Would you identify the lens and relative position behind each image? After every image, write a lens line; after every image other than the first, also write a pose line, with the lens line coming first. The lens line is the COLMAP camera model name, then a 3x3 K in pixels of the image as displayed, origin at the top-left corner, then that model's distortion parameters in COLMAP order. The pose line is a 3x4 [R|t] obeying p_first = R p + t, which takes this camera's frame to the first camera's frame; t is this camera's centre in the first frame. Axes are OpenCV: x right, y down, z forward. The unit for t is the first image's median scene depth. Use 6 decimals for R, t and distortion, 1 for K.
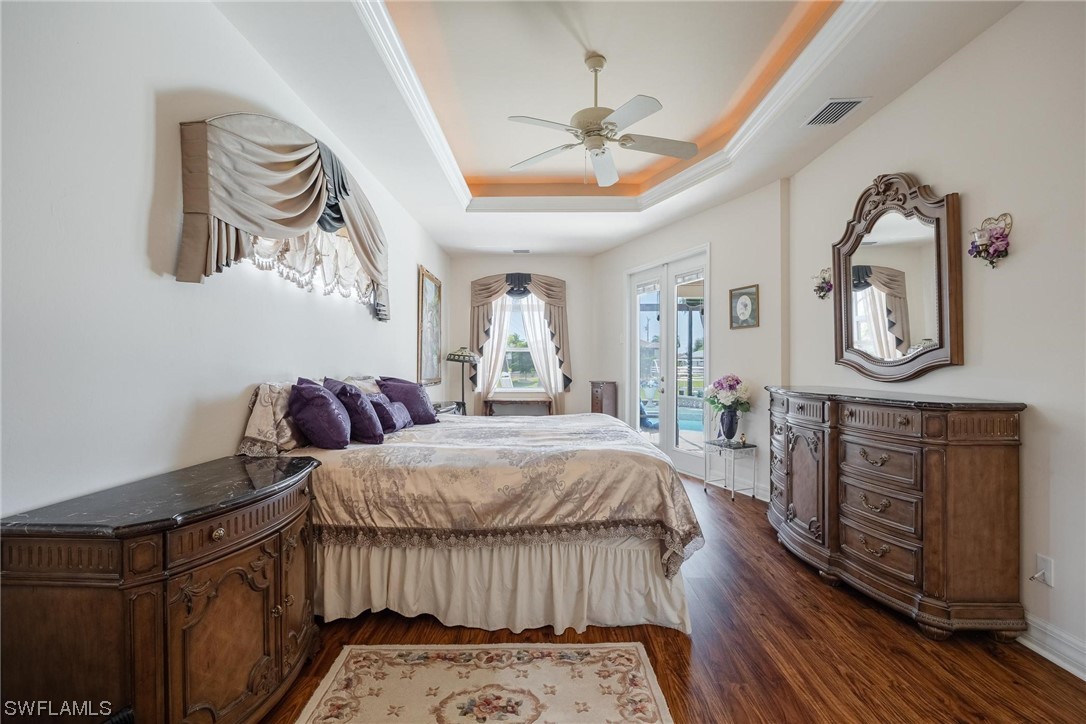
lens RADIAL K [[505.1, 0, 541.0], [0, 505.1, 363.7], [0, 0, 1]] dist [-0.001496, -0.000075]
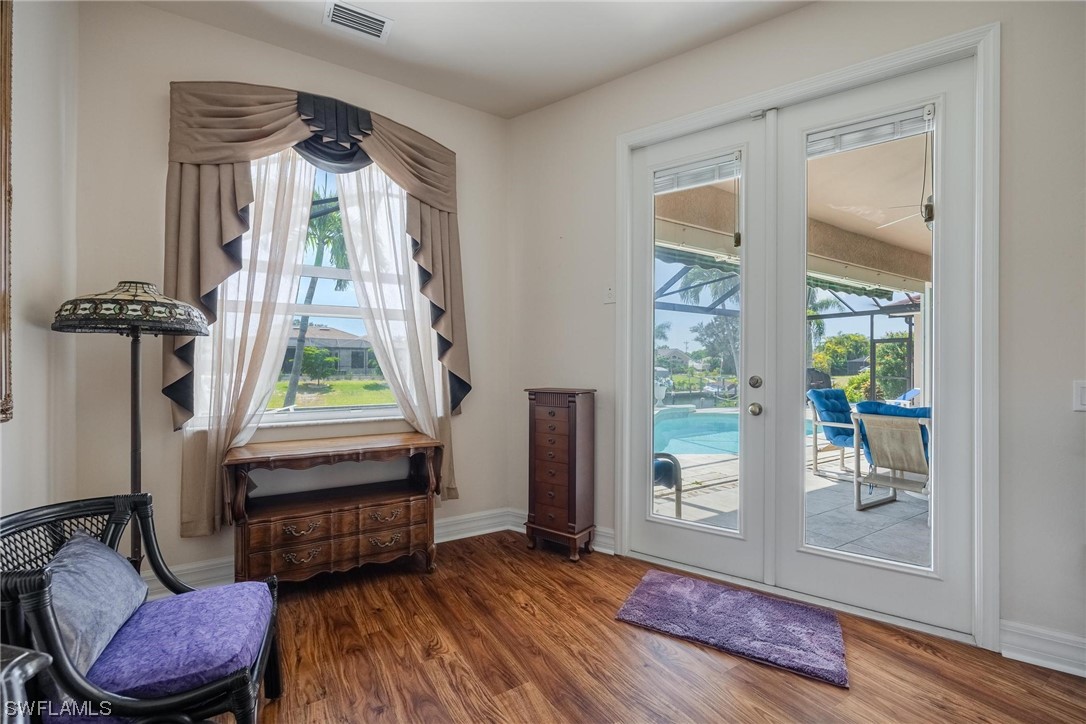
lens RADIAL K [[471.9, 0, 543.2], [0, 471.9, 359.3], [0, 0, 1]] dist [0.003571, 0.000202]
pose [[0.838121, 0.005308, 0.545458, -0.104436], [-0.001361, 0.999970, -0.007639, 0.012101], [-0.545482, 0.005659, 0.838103, 0.629166]]
